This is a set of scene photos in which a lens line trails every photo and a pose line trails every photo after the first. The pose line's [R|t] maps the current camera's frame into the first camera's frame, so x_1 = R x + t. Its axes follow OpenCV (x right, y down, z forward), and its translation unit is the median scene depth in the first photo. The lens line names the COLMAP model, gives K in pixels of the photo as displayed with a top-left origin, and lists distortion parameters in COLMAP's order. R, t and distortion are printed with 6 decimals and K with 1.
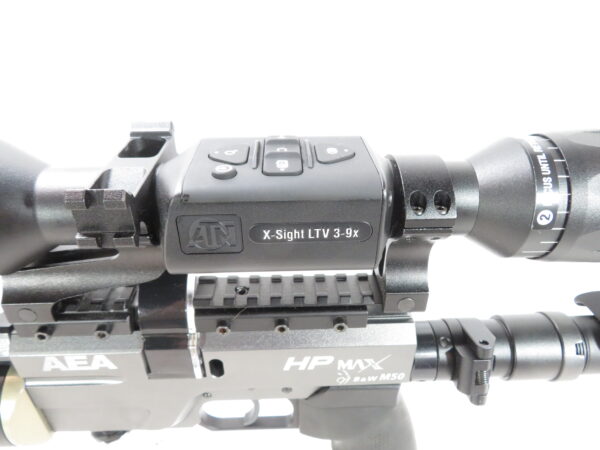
lens RADIAL K [[415.3, 0, 300.0], [0, 415.3, 225.0], [0, 0, 1]] dist [0.002477, 0.002336]
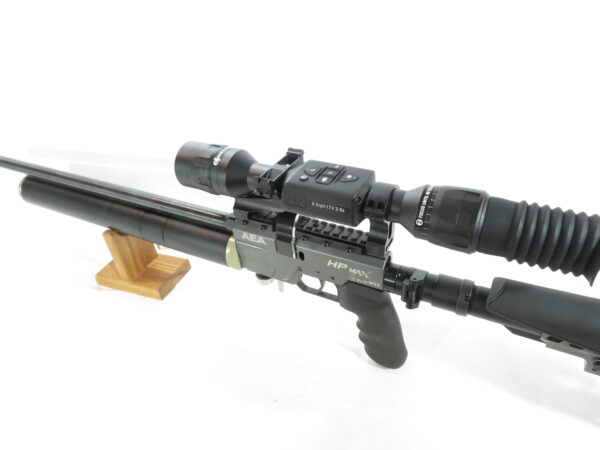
lens RADIAL K [[415.3, 0, 300.0], [0, 415.3, 225.0], [0, 0, 1]] dist [0.002477, 0.002336]
pose [[0.860009, 0.239320, -0.450678, 0.842051], [-0.196110, 0.970382, 0.141066, -0.159162], [0.471090, -0.032936, 0.881470, -1.104368]]
